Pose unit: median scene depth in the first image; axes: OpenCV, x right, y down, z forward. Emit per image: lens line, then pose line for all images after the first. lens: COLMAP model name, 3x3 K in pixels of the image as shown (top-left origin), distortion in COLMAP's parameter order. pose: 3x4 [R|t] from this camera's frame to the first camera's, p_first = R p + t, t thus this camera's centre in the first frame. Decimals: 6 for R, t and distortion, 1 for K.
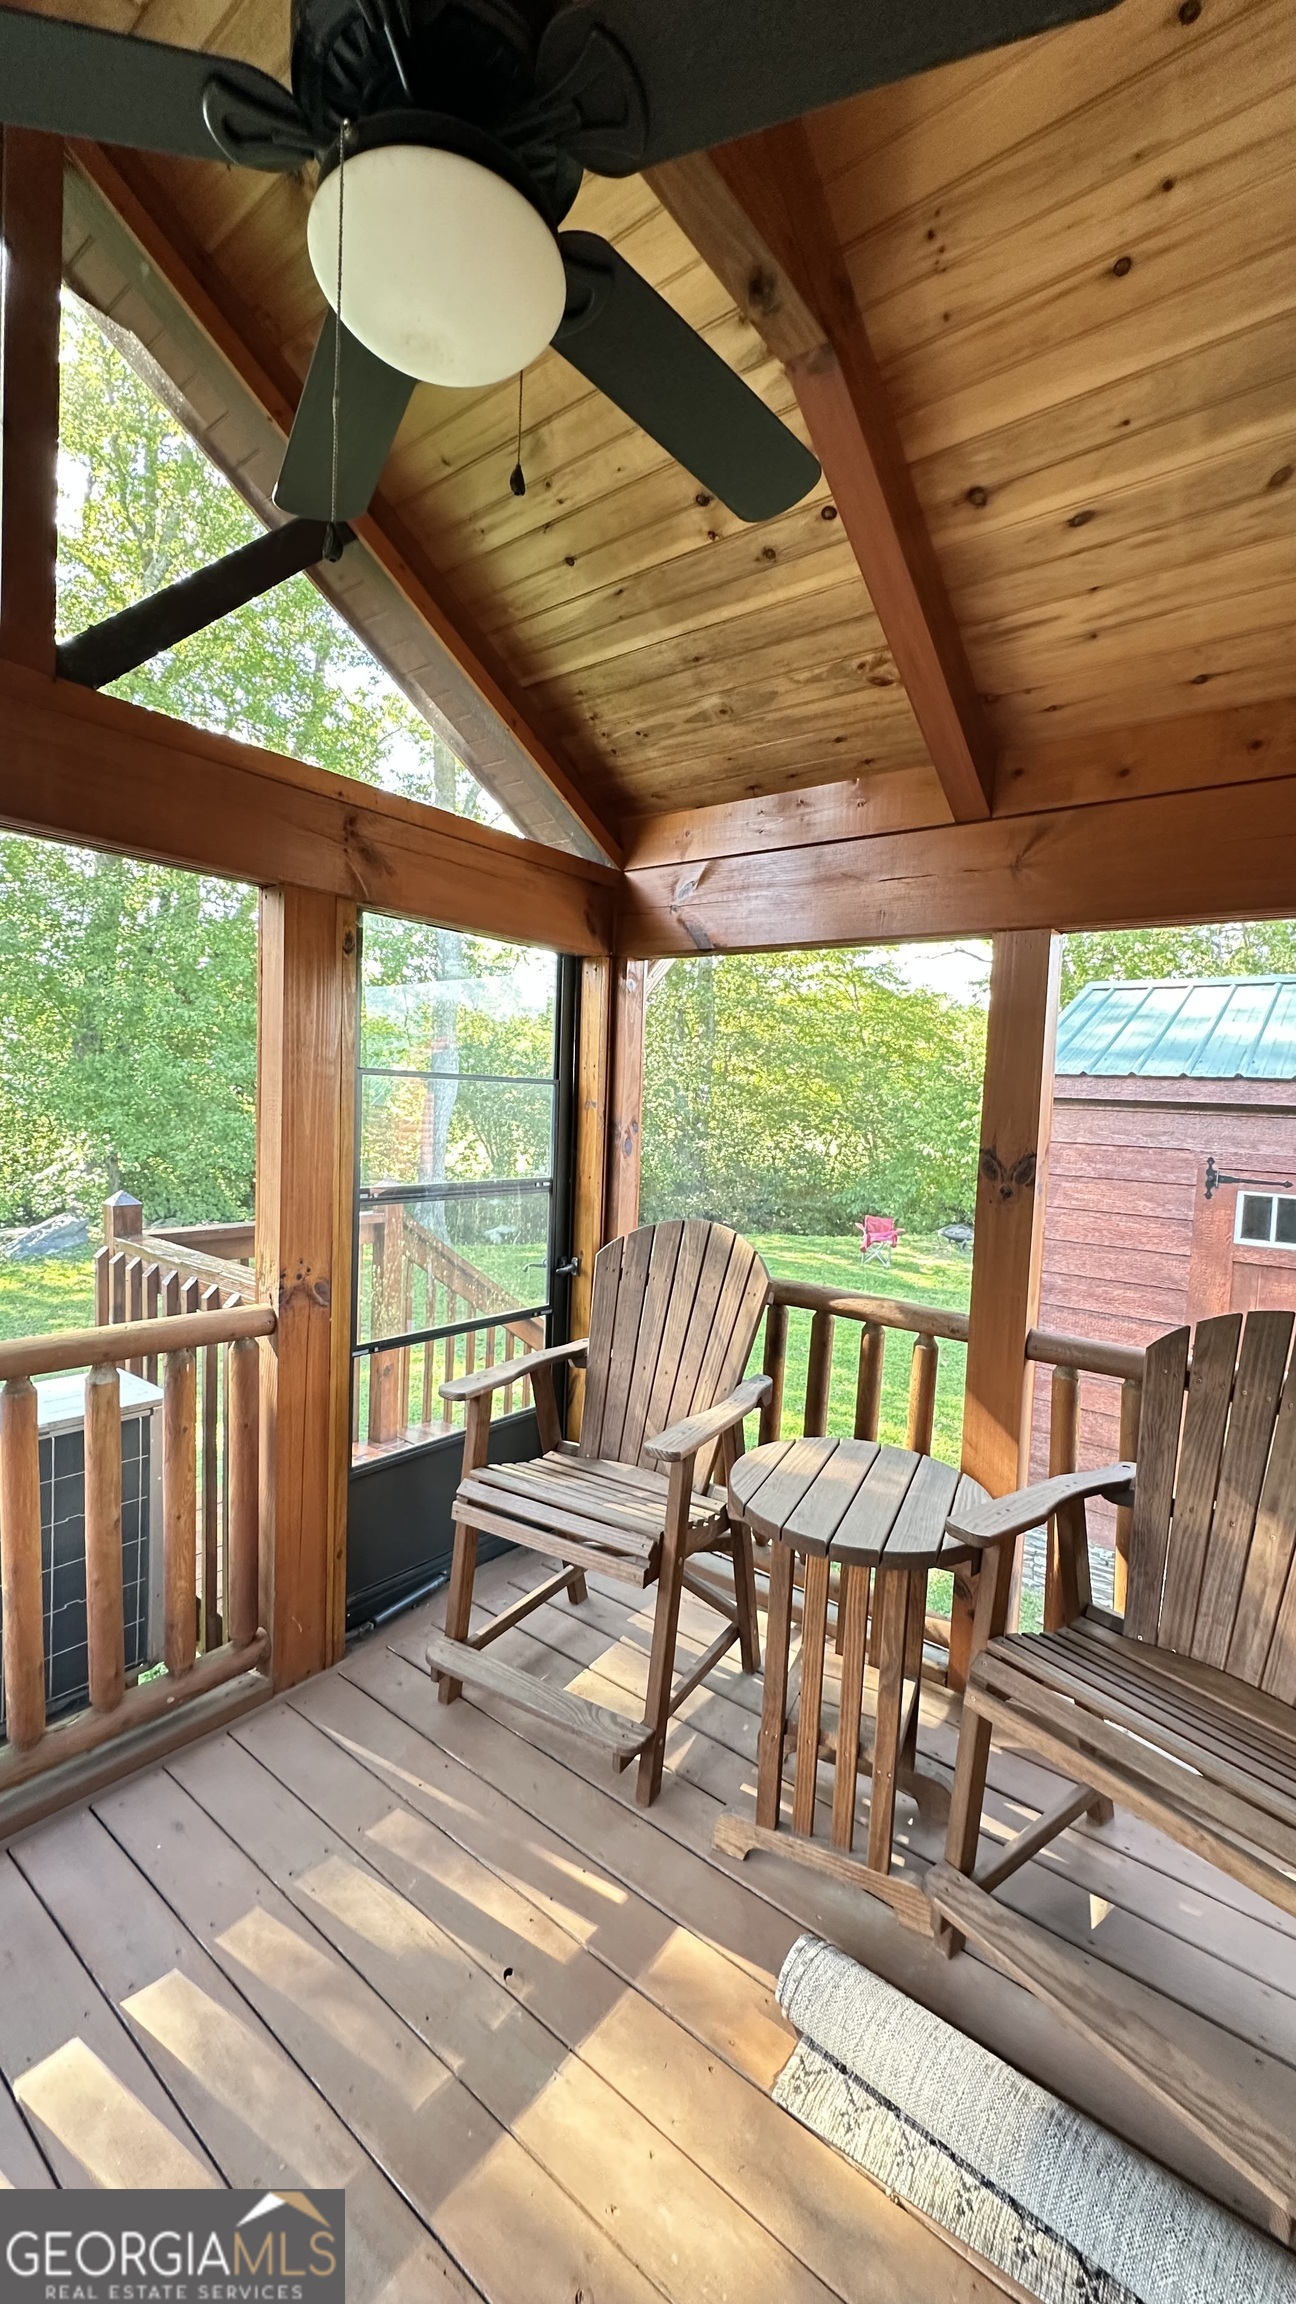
lens RADIAL K [[925.4, 0, 648.0], [0, 925.4, 1152.0], [0, 0, 1]] dist [-0.000124, 0.000740]
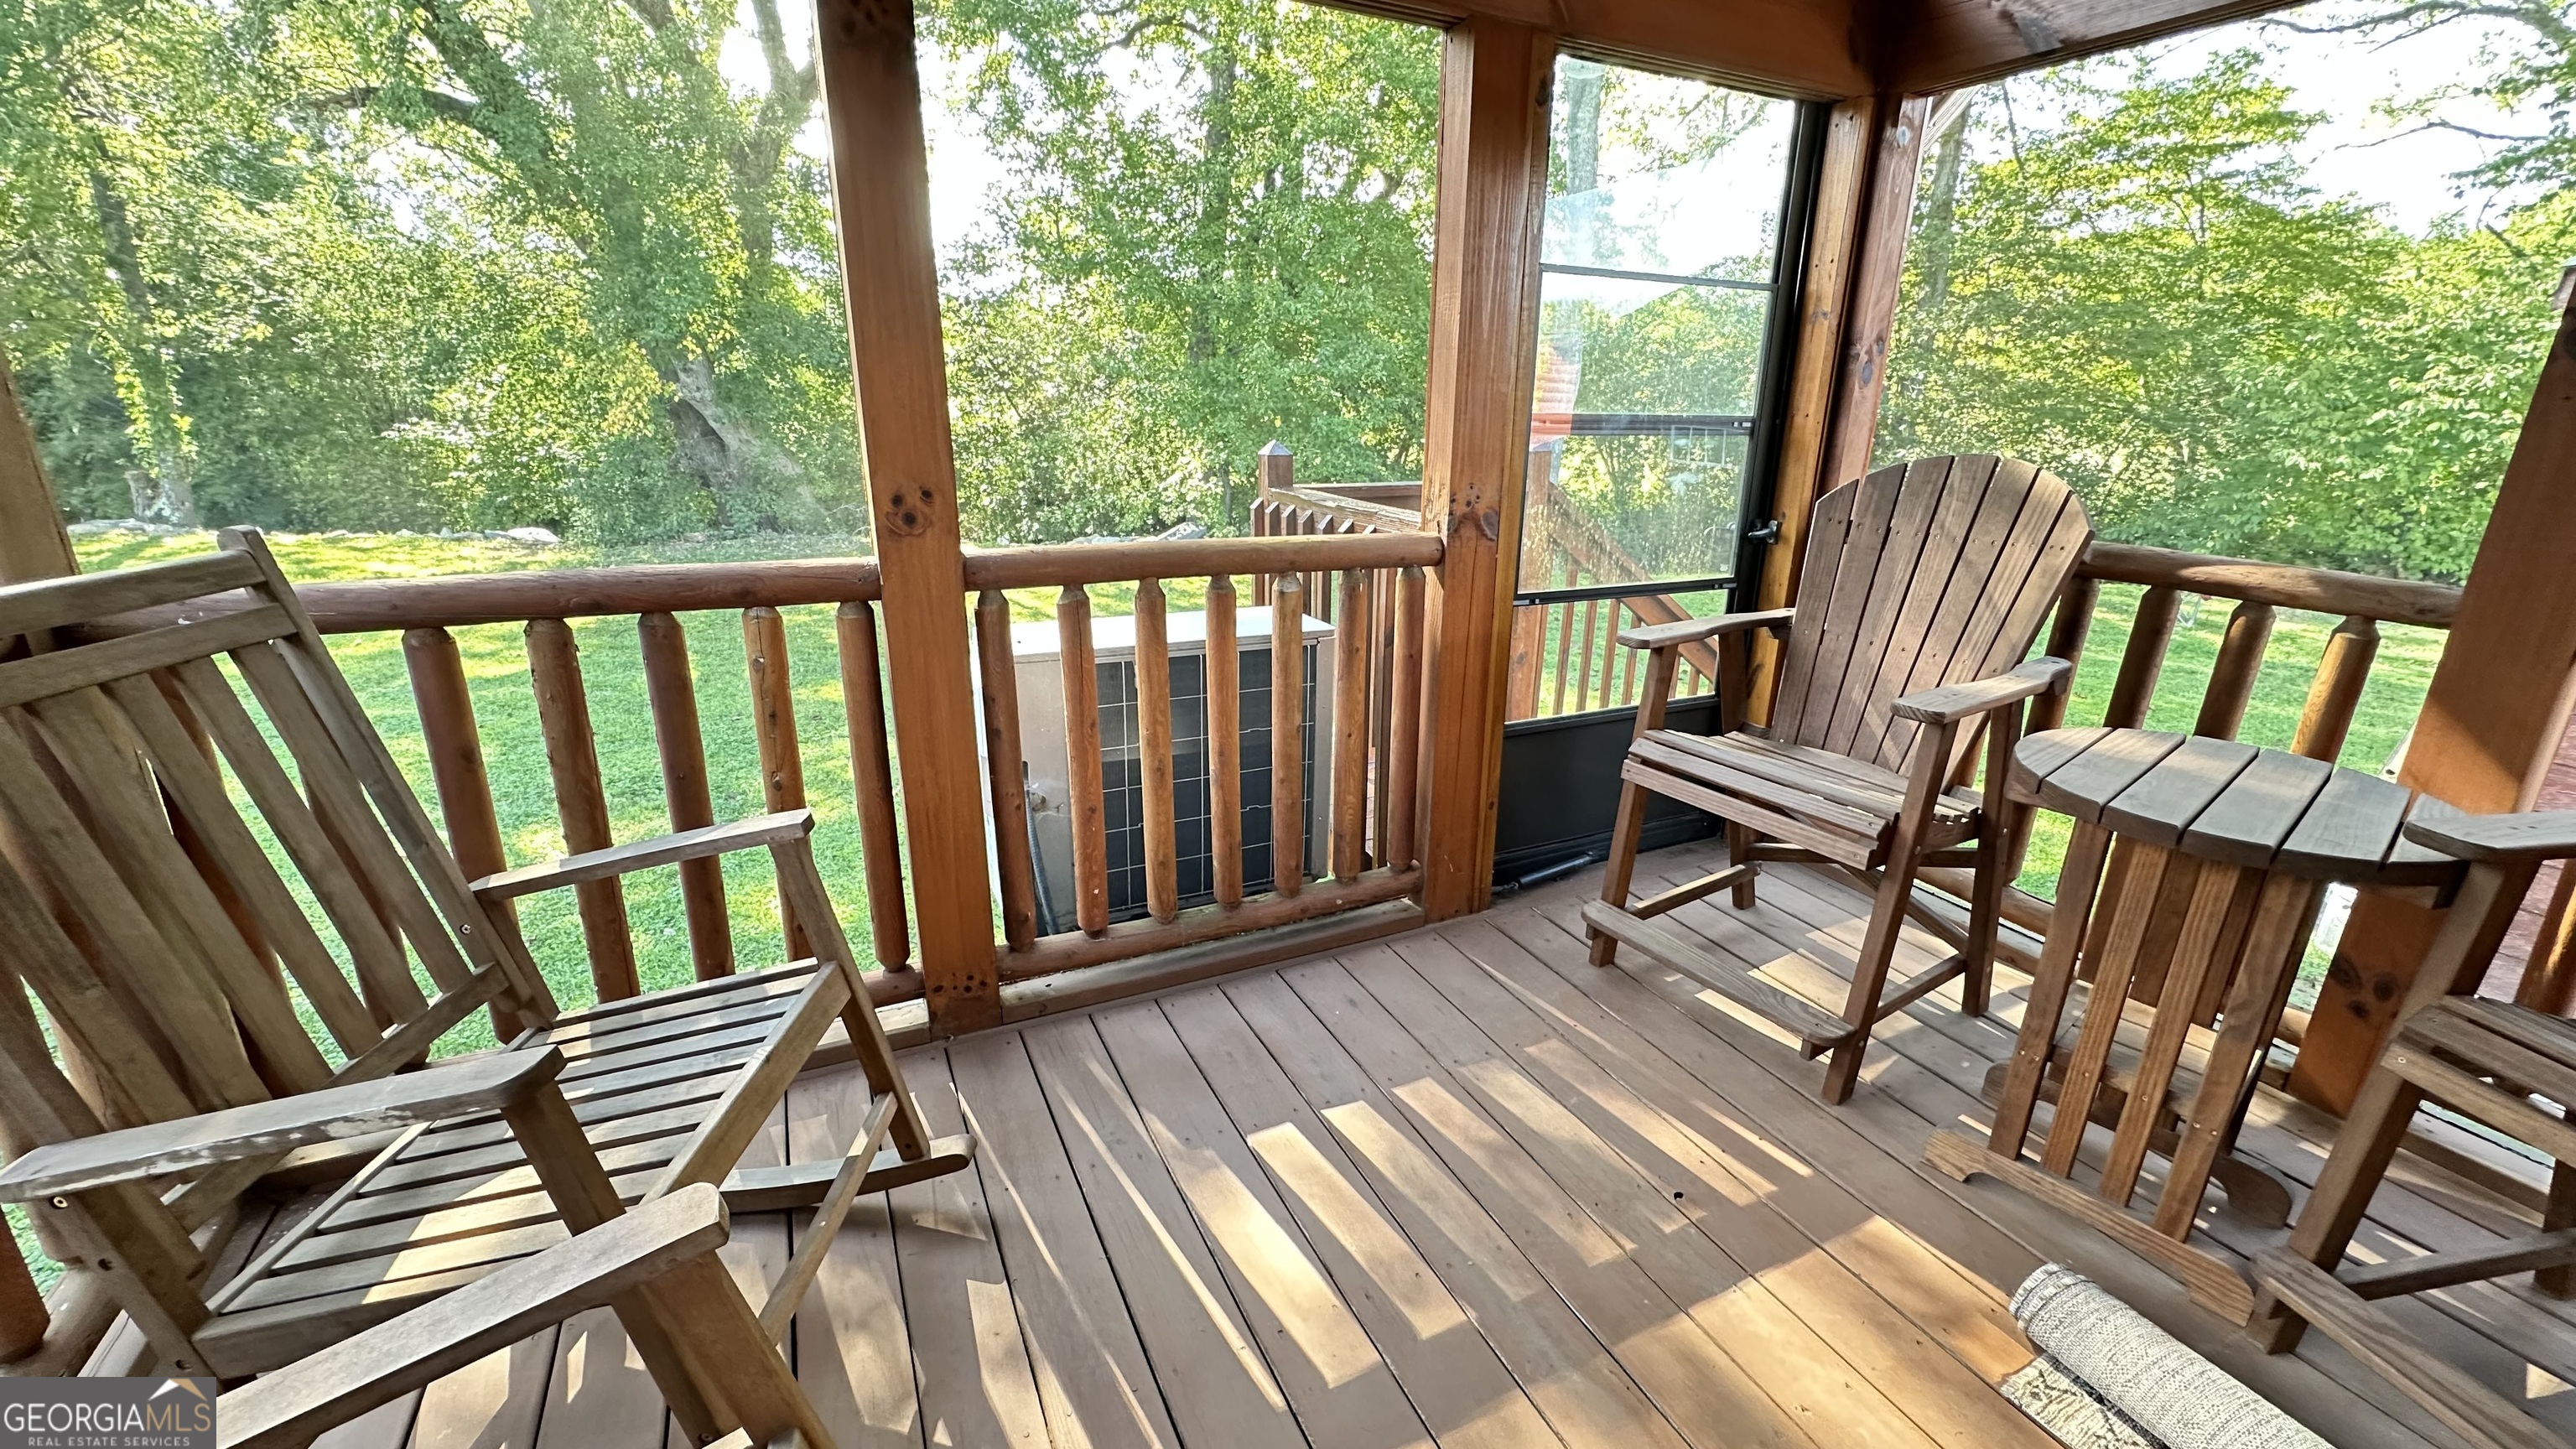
lens RADIAL K [[1034.7, 0, 1288.0], [0, 1034.7, 724.5], [0, 0, 1]] dist [-0.000124, 0.000740]
pose [[0.897220, 0.105574, -0.428777, -0.067744], [-0.002396, 0.972149, 0.234351, 0.097025], [0.441576, -0.209237, 0.872485, -0.017043]]
